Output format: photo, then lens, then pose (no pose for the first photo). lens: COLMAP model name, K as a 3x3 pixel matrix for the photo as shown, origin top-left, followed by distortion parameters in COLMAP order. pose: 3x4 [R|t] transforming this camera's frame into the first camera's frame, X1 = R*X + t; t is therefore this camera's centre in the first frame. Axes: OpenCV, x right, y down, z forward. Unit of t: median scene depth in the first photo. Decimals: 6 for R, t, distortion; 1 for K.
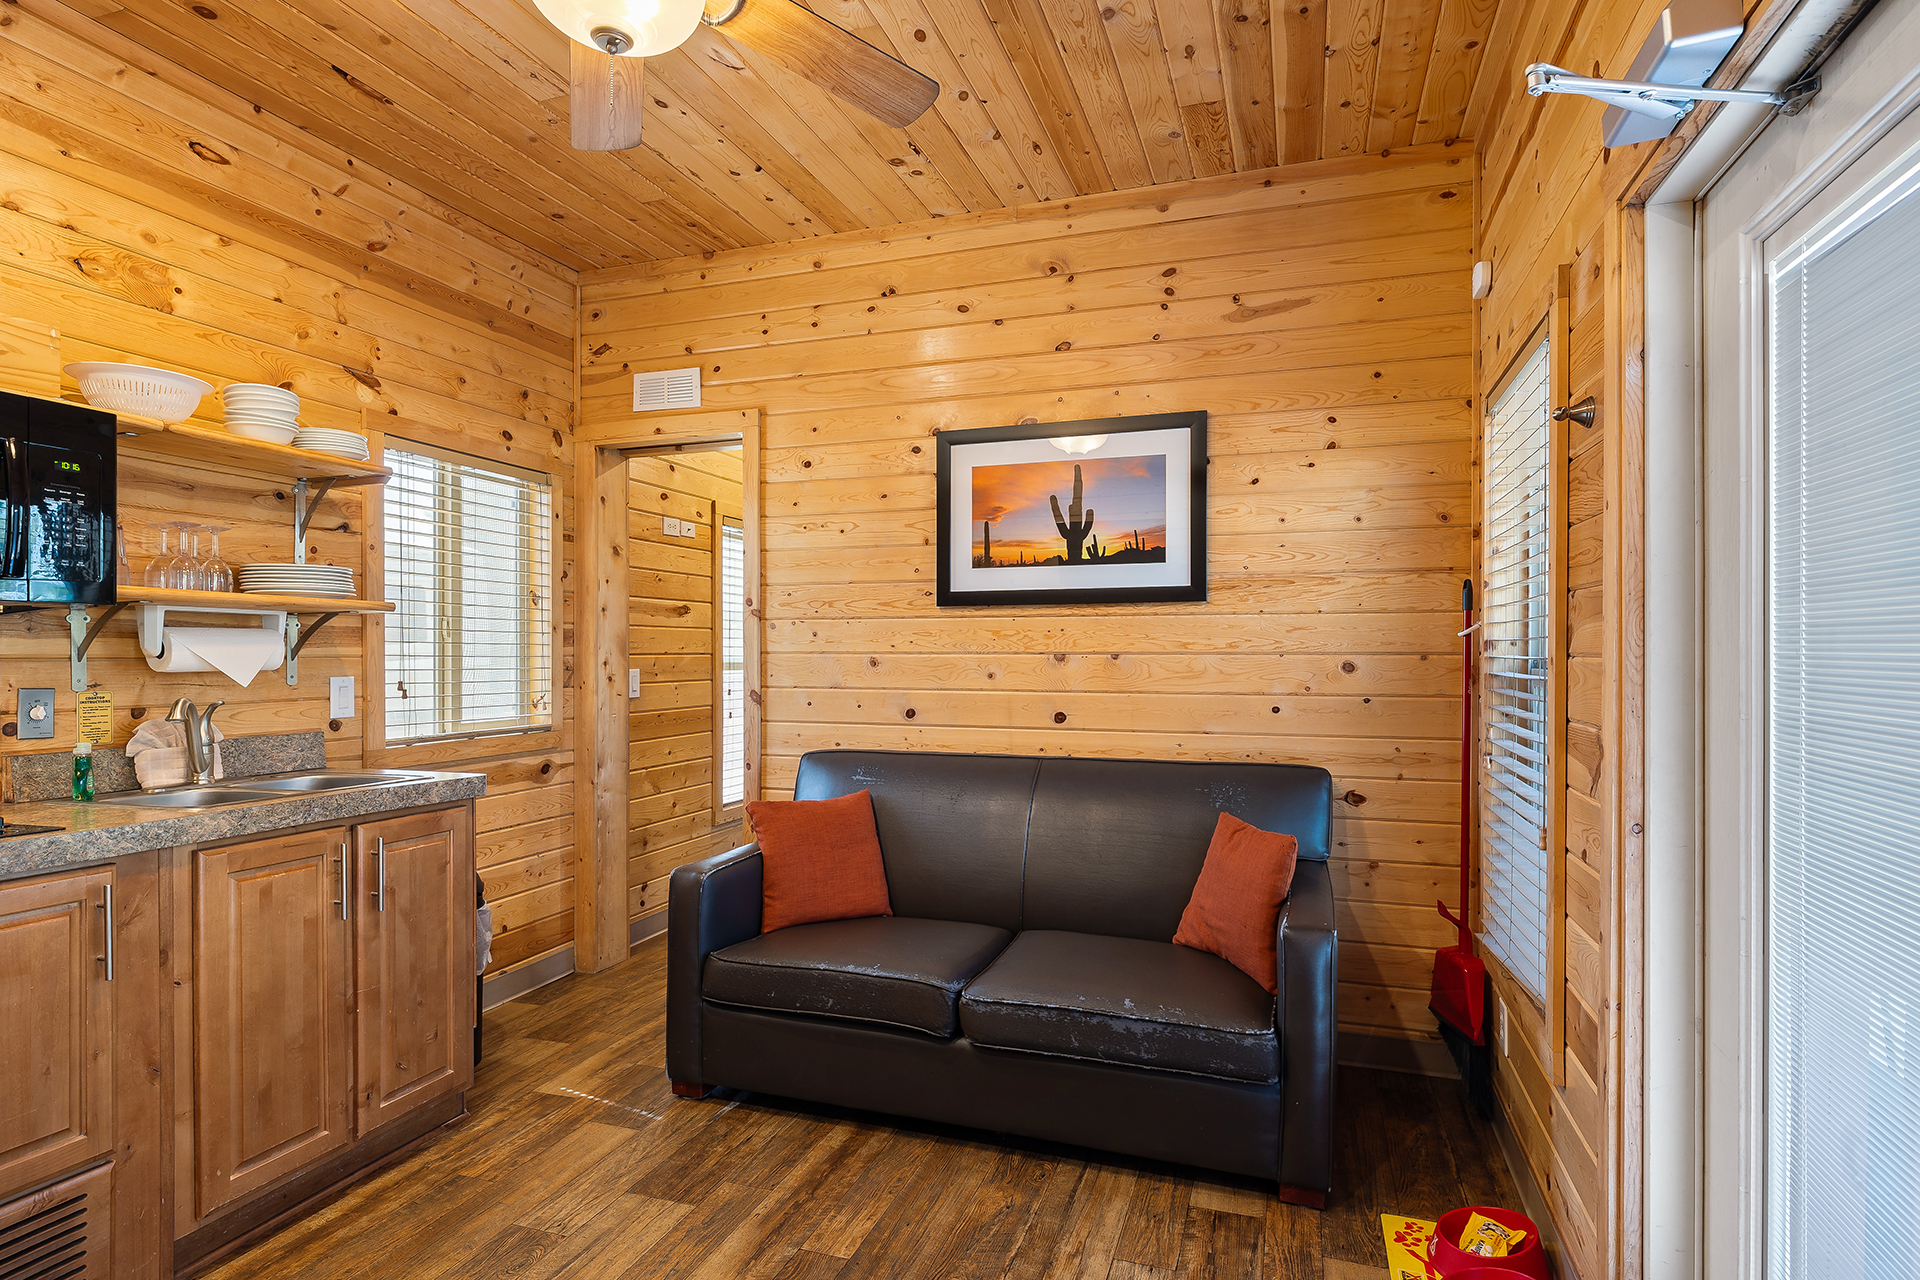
lens RADIAL K [[1008.1, 0, 957.8], [0, 1008.1, 655.9], [0, 0, 1]] dist [-0.003083, 0.000484]
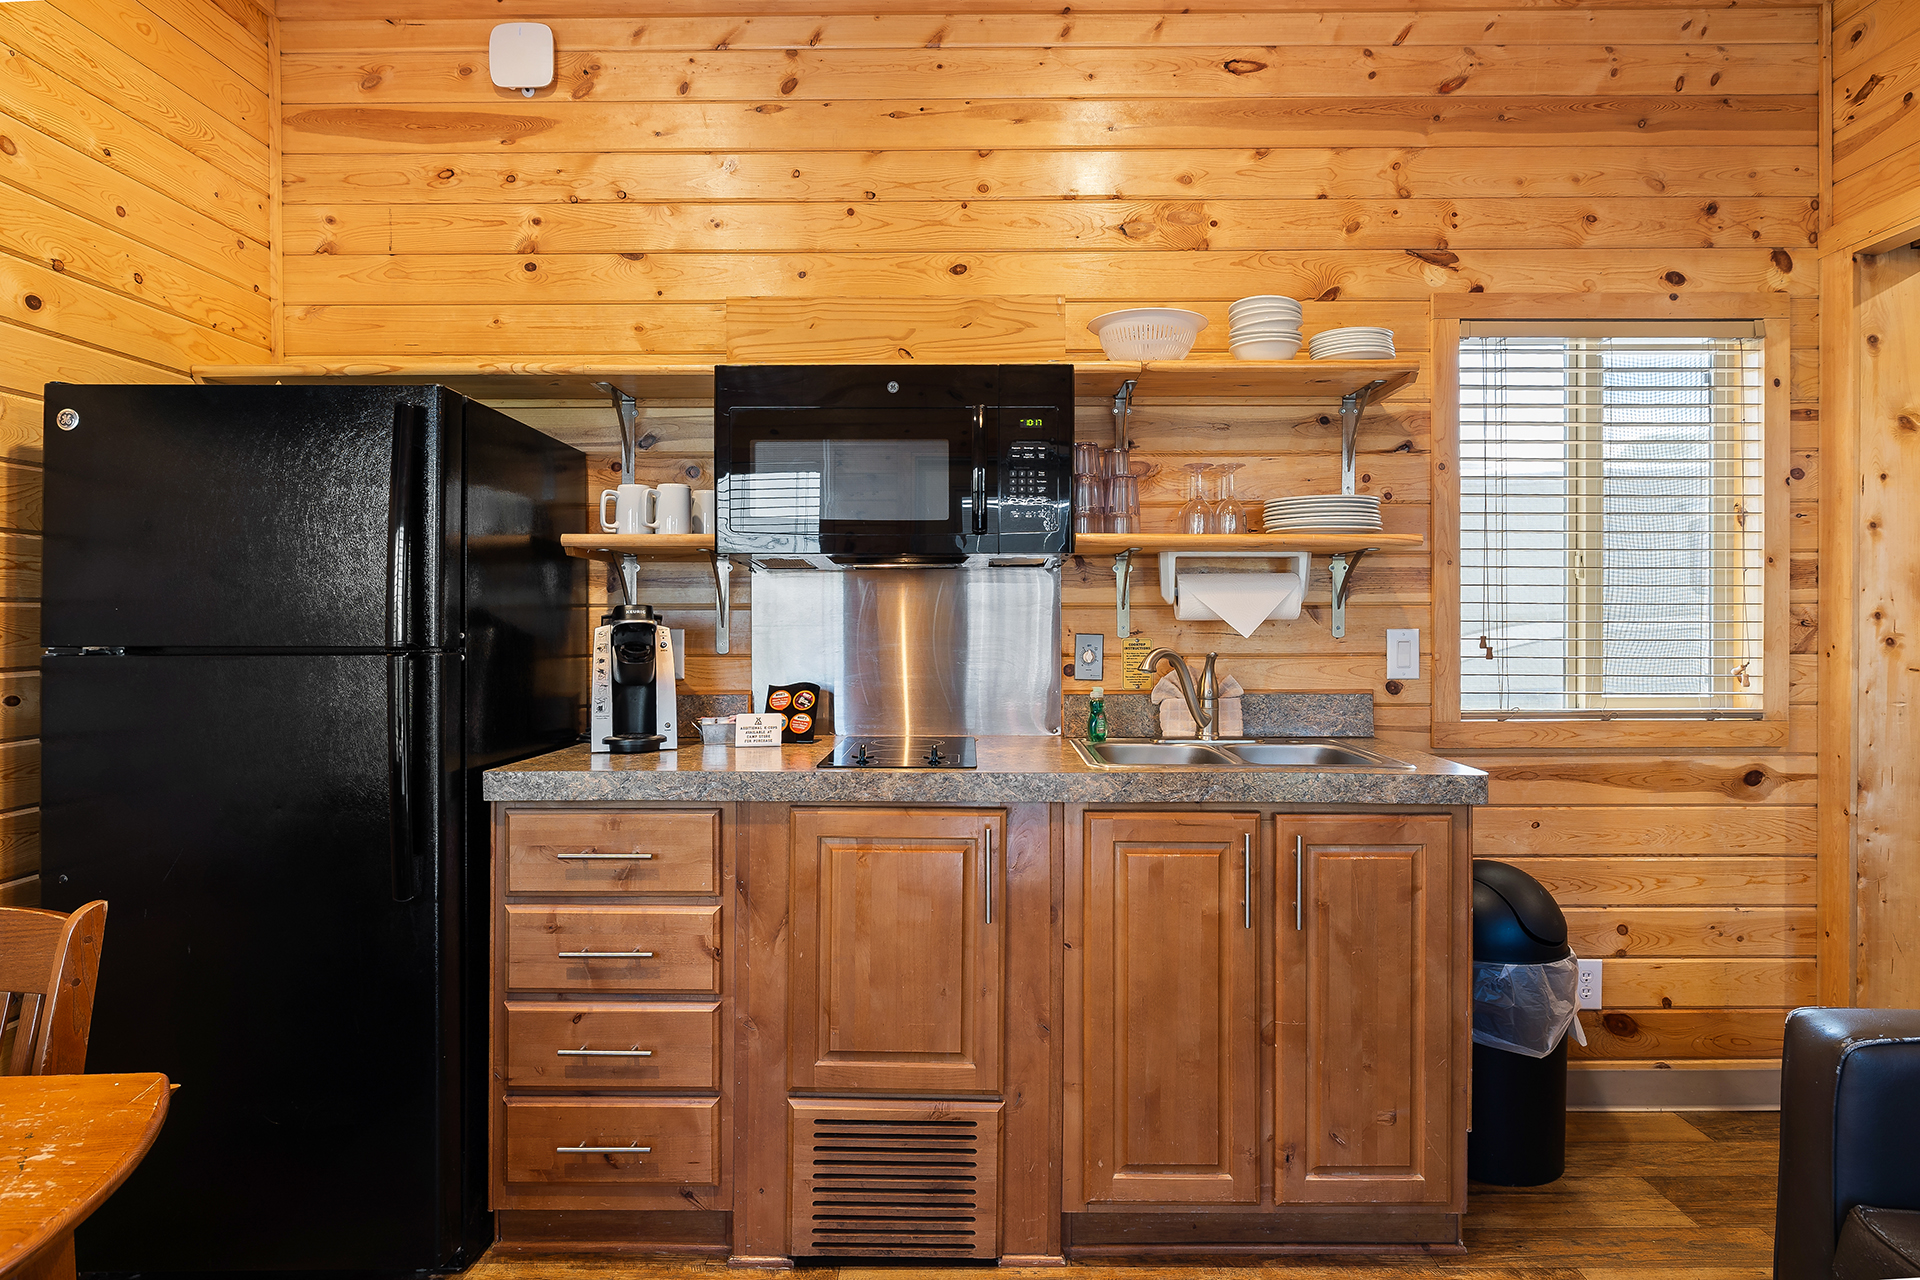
lens RADIAL K [[1065.0, 0, 960.6], [0, 1065.0, 611.3], [0, 0, 1]] dist [-0.001771, -0.000422]
pose [[0.313946, 0.004756, -0.949429, 0.102475], [0.000880, 0.999986, 0.005300, 0.001473], [0.949441, -0.002499, 0.313937, 0.394681]]
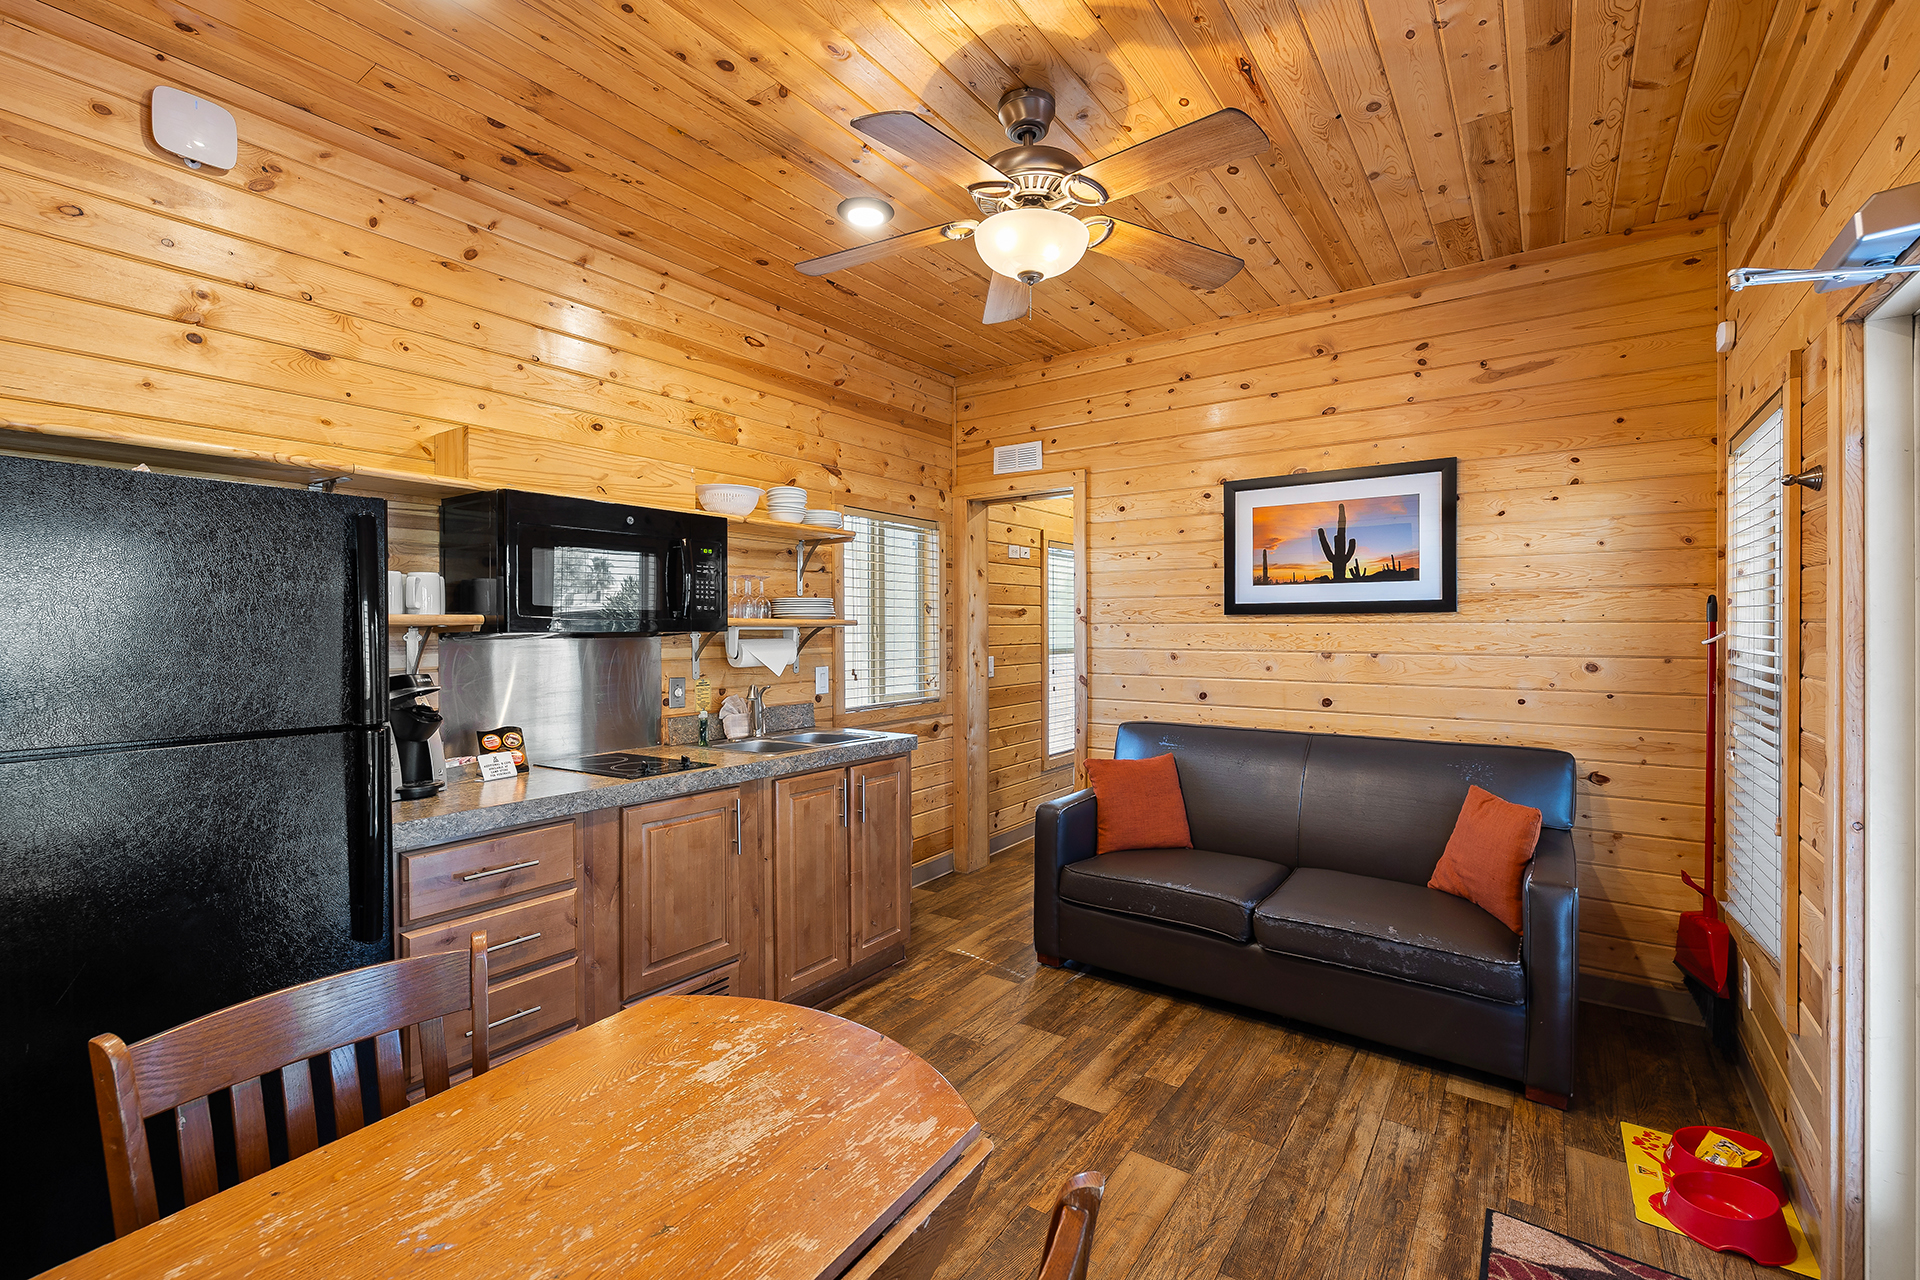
lens RADIAL K [[826.3, 0, 964.3], [0, 826.3, 627.9], [0, 0, 1]] dist [-0.001031, 0.000330]
pose [[0.958534, -0.002321, -0.284967, -0.045428], [0.002529, 0.999997, 0.000363, -0.039440], [0.284966, -0.001069, 0.958537, -0.149286]]
